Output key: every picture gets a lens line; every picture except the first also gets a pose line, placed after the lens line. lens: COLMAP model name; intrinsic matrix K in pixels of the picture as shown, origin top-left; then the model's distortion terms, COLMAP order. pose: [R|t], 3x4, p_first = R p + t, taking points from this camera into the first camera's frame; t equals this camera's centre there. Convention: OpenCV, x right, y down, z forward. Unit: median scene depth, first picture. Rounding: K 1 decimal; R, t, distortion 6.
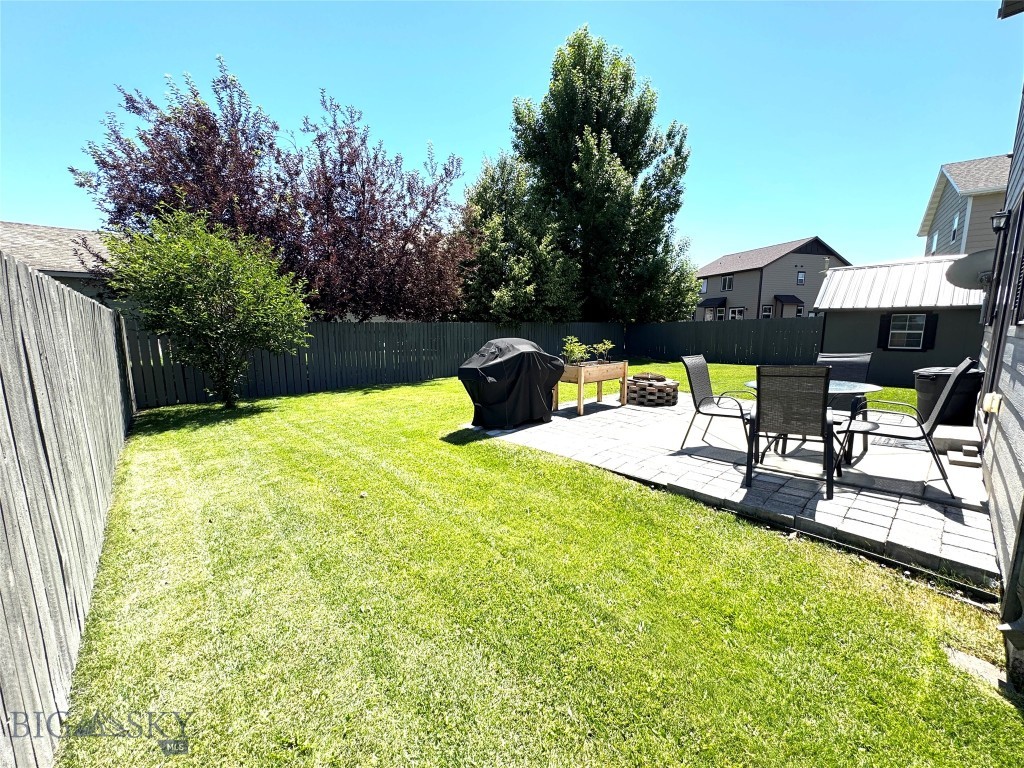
lens RADIAL K [[409.4, 0, 509.4], [0, 409.4, 381.8], [0, 0, 1]] dist [-0.004068, 0.000213]
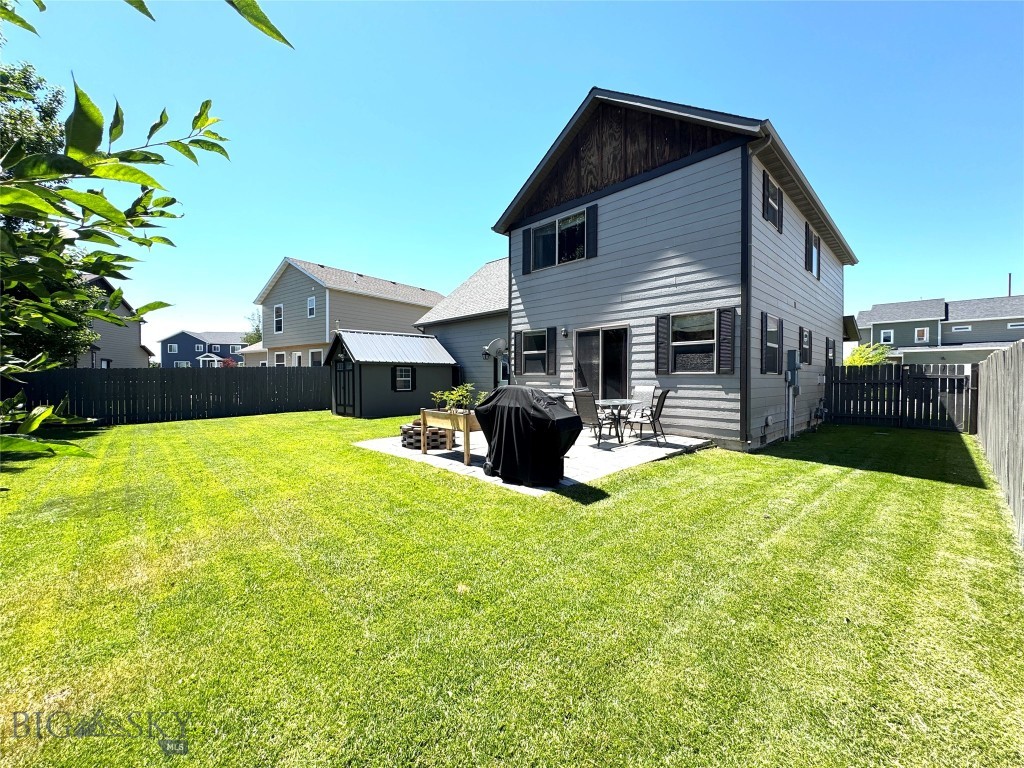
lens RADIAL K [[409.4, 0, 511.5], [0, 409.4, 387.7], [0, 0, 1]] dist [-0.004068, 0.000213]
pose [[-0.025232, -0.025141, 0.999365, -0.331465], [0.133982, 0.990580, 0.028303, -0.046856], [-0.990663, 0.134611, -0.021626, 0.378619]]
